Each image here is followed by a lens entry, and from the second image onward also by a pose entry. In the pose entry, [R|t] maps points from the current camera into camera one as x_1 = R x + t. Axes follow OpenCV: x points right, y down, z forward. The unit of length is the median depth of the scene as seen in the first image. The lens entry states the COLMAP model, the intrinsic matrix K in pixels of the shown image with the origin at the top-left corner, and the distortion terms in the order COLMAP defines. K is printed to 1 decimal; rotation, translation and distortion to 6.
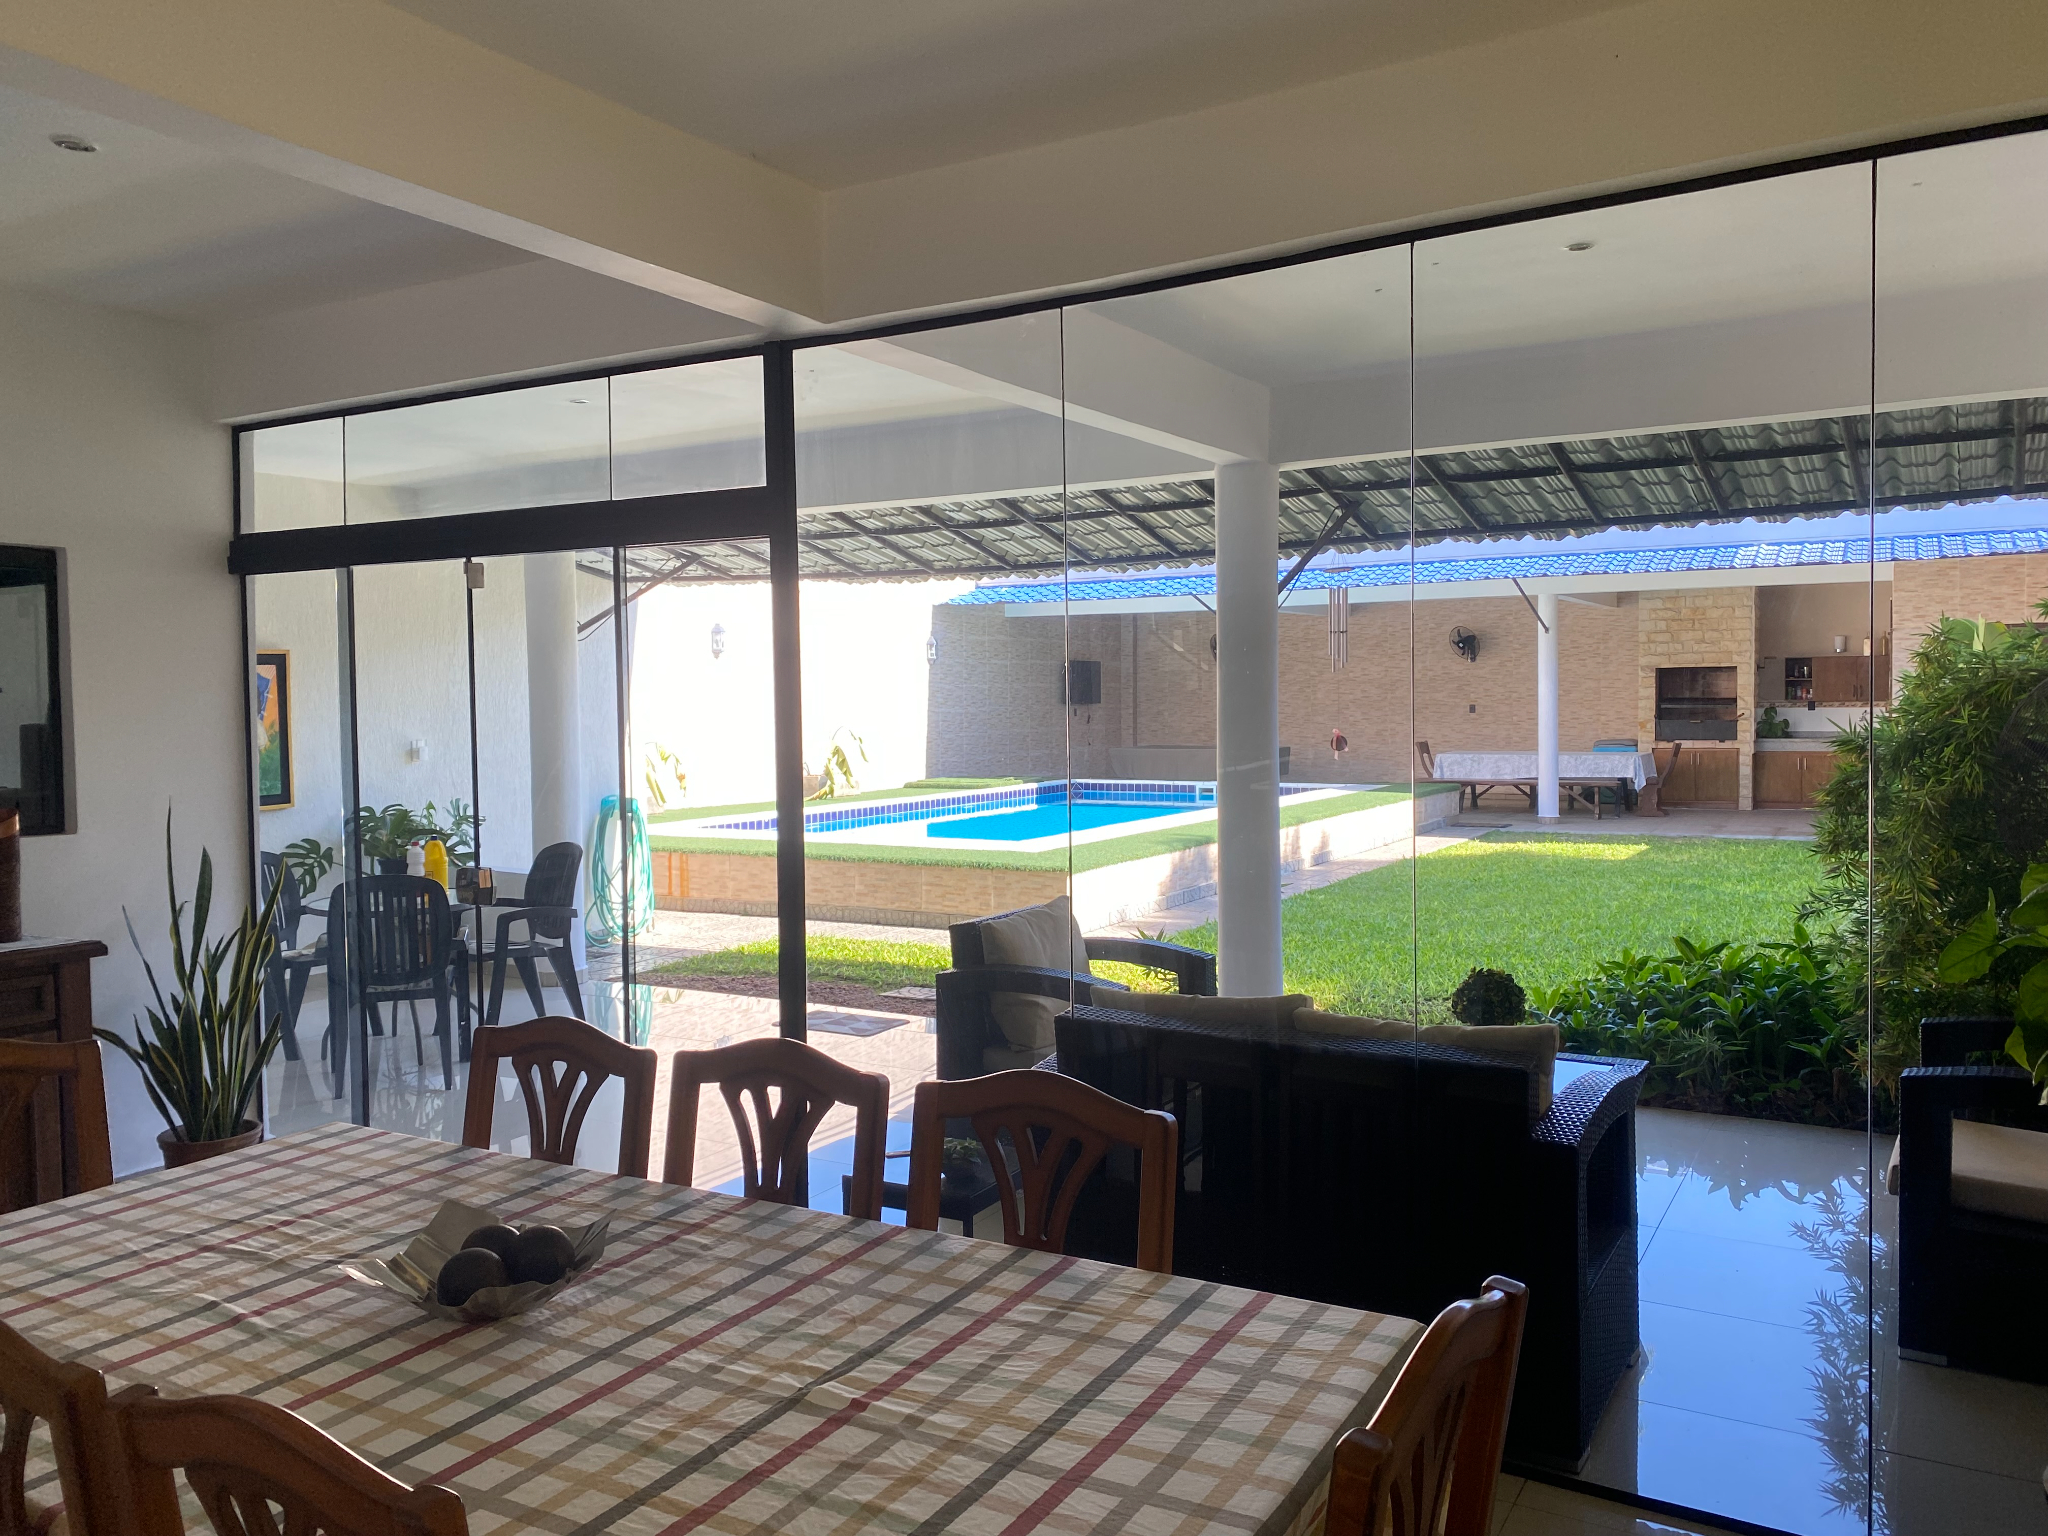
lens RADIAL K [[1576.5, 0, 1032.6], [0, 1576.5, 732.9], [0, 0, 1]] dist [0.040485, -0.053796]
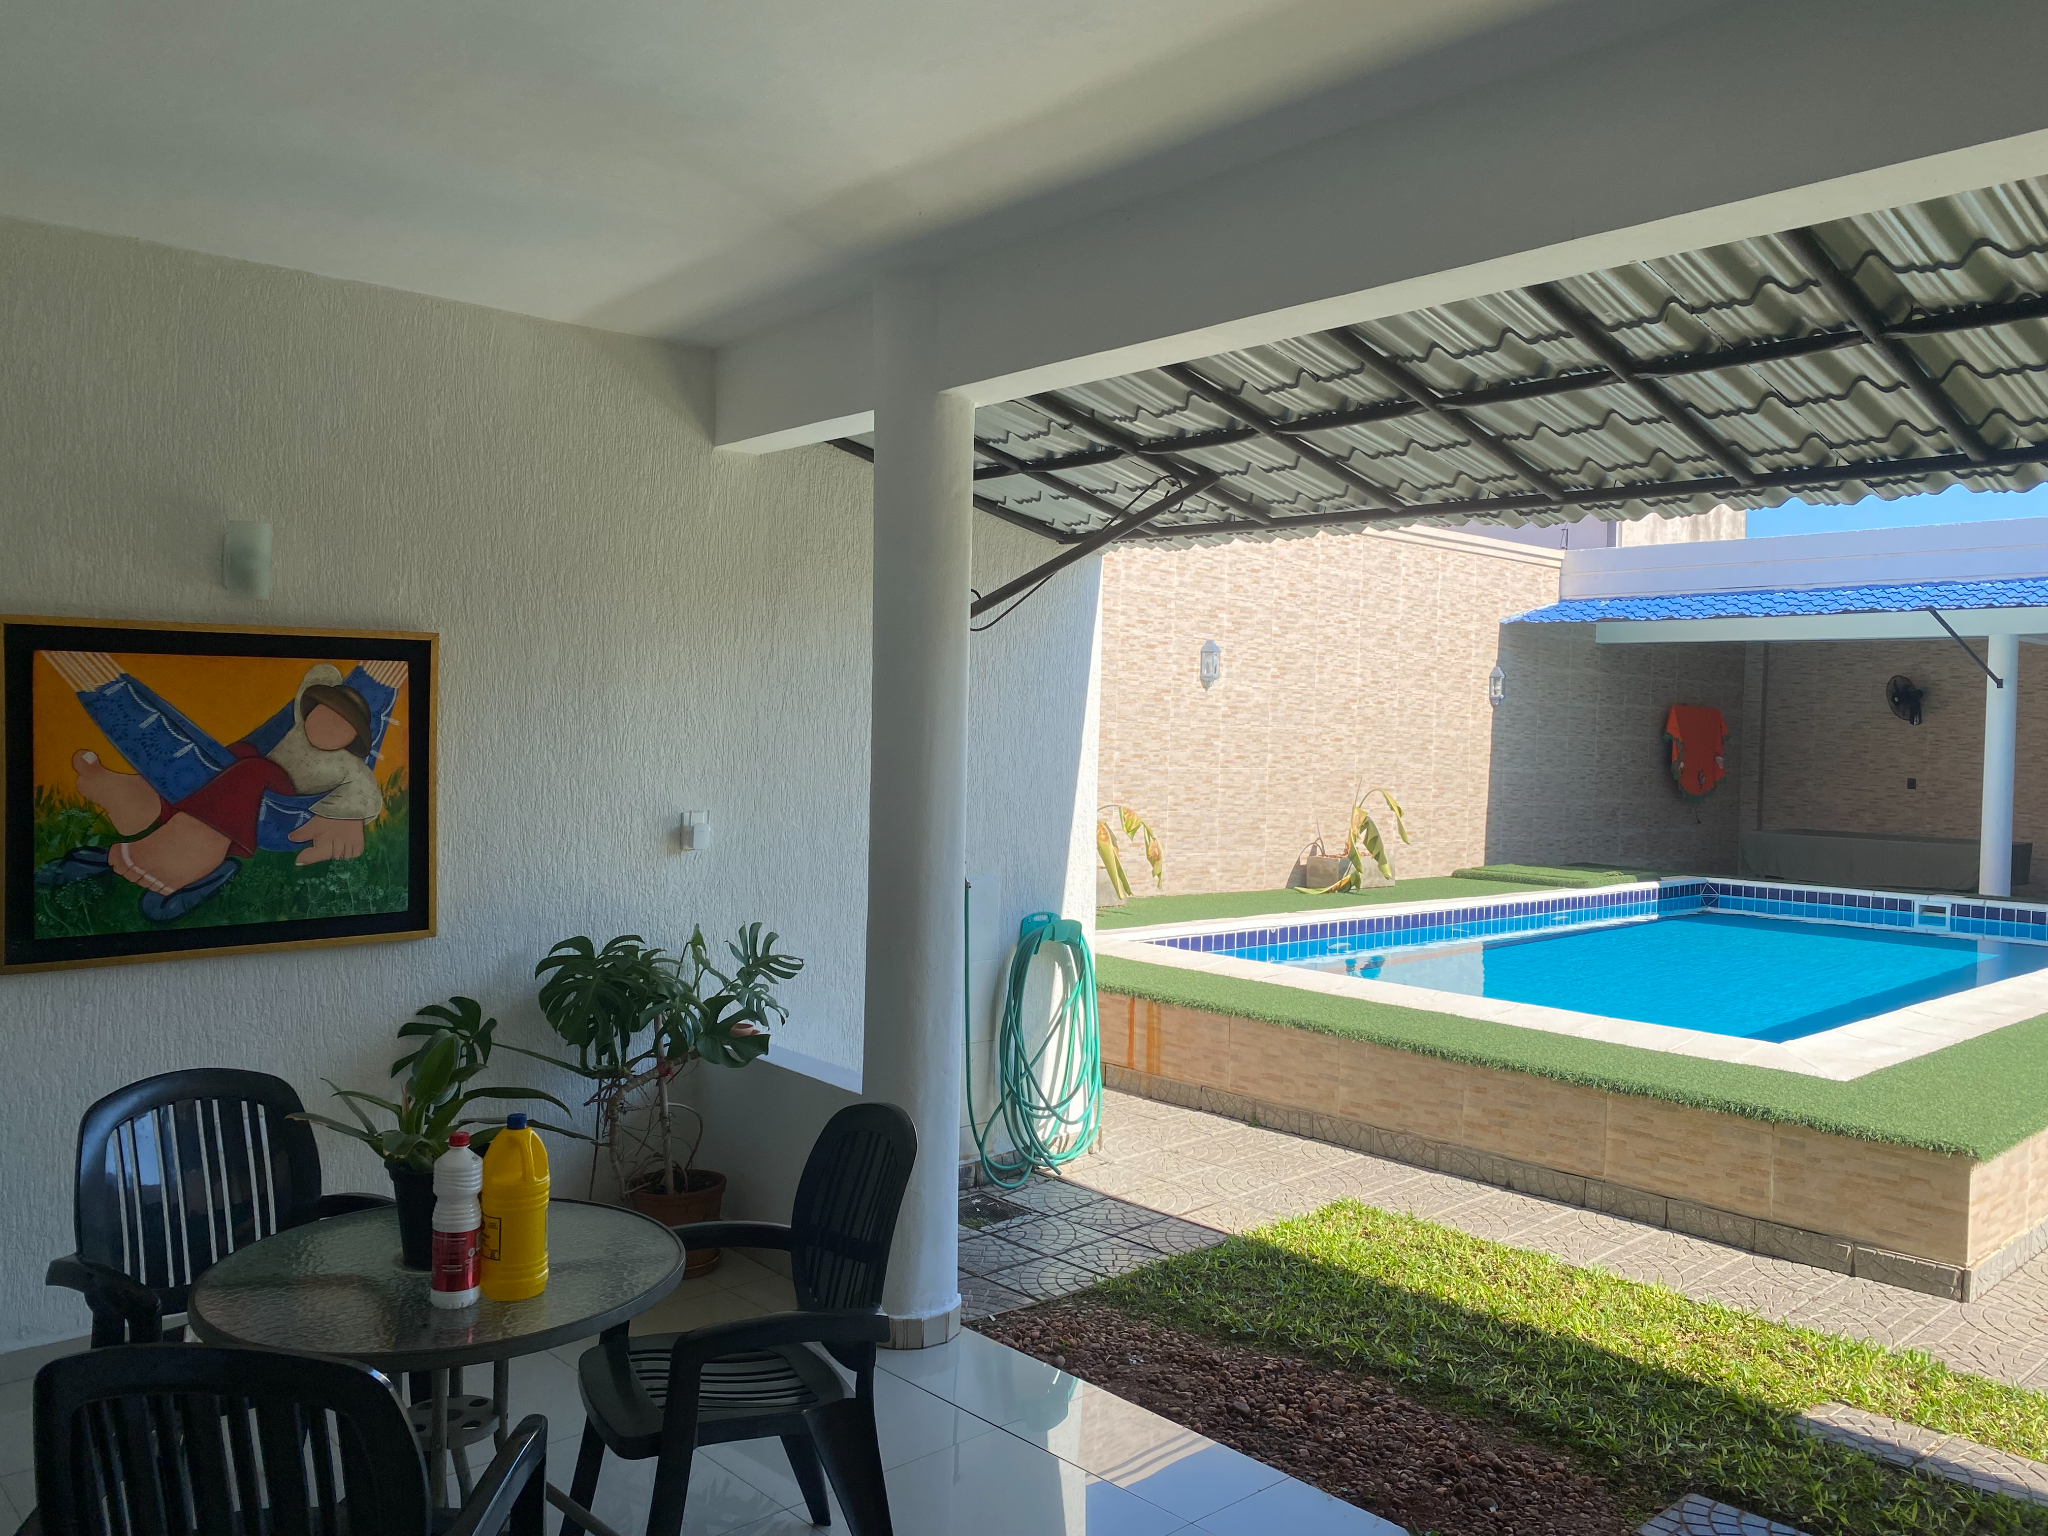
lens RADIAL K [[1576.5, 0, 1025.3], [0, 1576.5, 786.4], [0, 0, 1]] dist [0.040485, -0.053796]
pose [[0.955881, 0.045113, -0.290268, -0.097675], [-0.042672, 0.998980, 0.014736, -0.013658], [0.290637, -0.001700, 0.956832, 0.412862]]
